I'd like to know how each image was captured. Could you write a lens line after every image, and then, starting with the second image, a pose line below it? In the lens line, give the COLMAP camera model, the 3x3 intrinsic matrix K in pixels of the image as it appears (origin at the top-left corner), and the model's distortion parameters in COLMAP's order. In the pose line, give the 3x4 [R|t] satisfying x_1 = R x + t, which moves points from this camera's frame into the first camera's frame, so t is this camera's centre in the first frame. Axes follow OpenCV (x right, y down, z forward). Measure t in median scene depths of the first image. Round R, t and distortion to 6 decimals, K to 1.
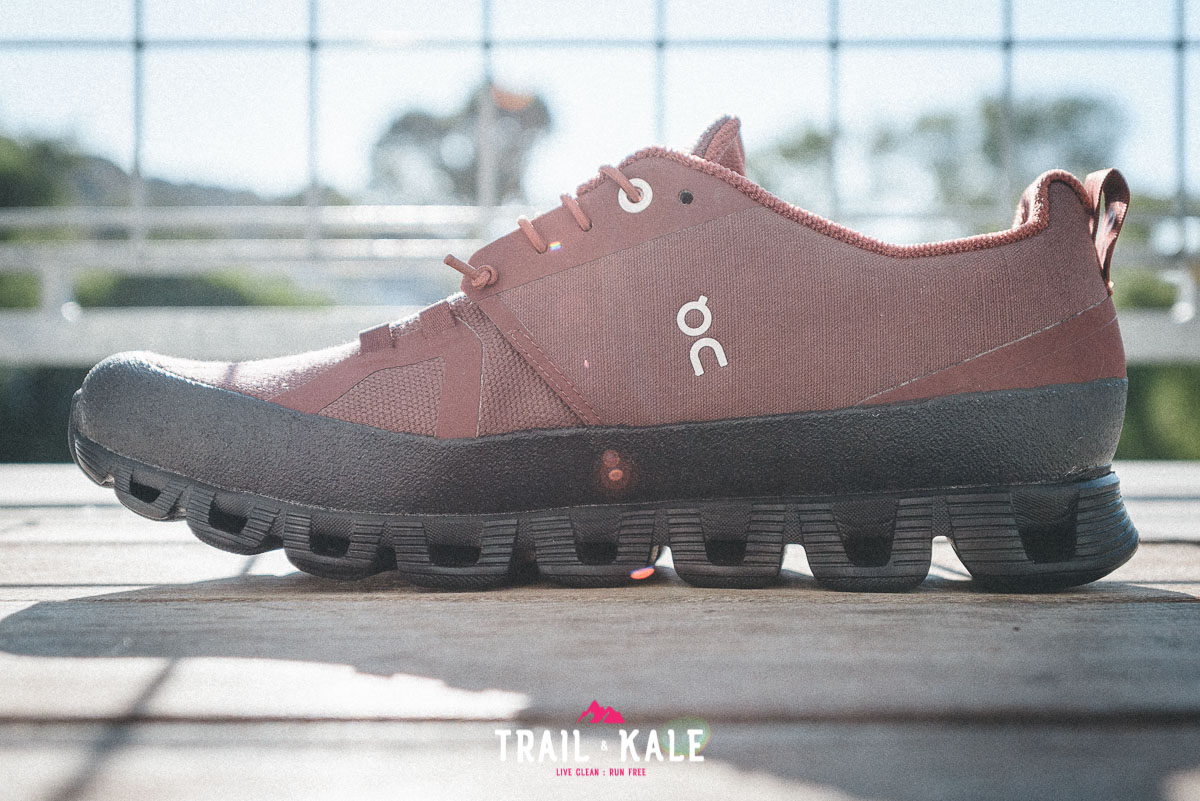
lens RADIAL K [[828.1, 0, 600.0], [0, 828.1, 400.5], [0, 0, 1]] dist [0.001341, -0.000548]
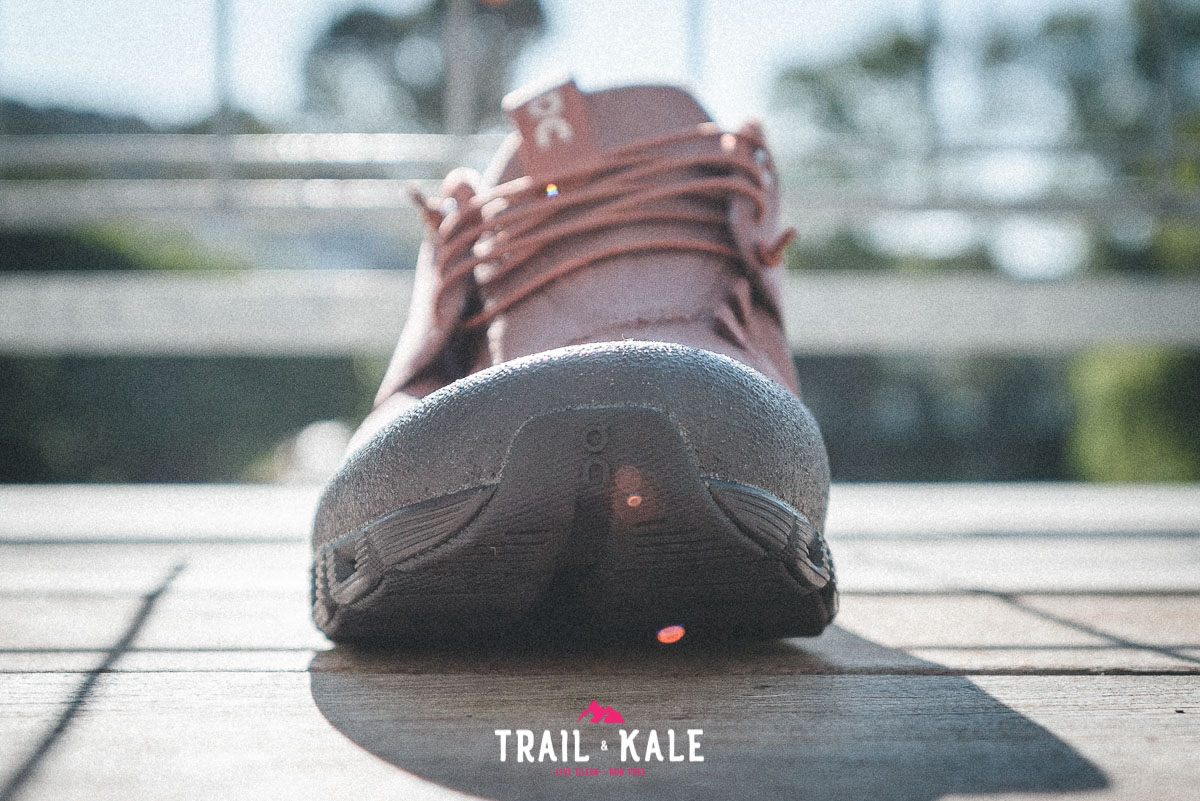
lens RADIAL K [[830.0, 0, 600.0], [0, 830.0, 400.5], [0, 0, 1]] dist [0.000753, 0.000298]
pose [[1.000000, 0.000095, -0.000045, -0.011547], [-0.000095, 1.000000, 0.000847, -0.000685], [0.000045, -0.000847, 1.000000, 0.263364]]
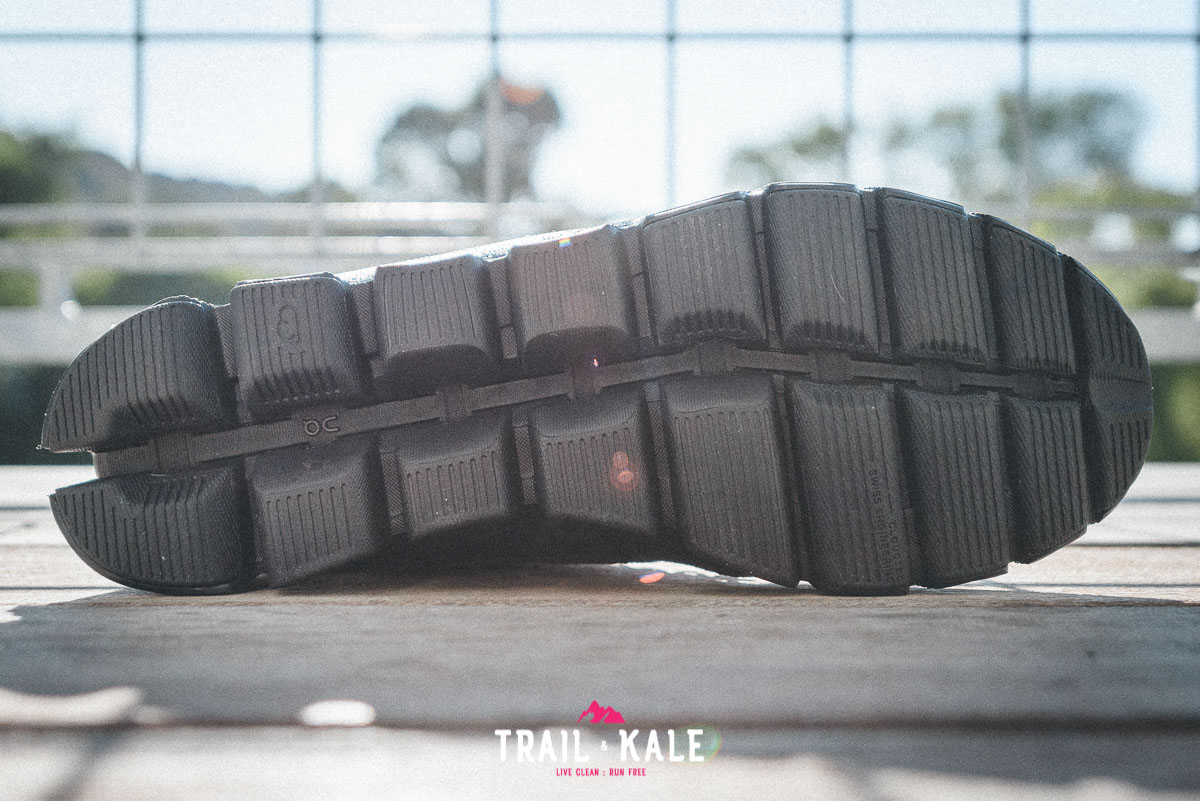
lens RADIAL K [[828.1, 0, 600.0], [0, 828.1, 400.5], [0, 0, 1]] dist [0.001341, -0.000548]
pose [[1.000000, 0.000456, -0.000120, -0.011130], [-0.000456, 1.000000, -0.000005, -0.000003], [0.000120, 0.000005, 1.000000, 0.018617]]
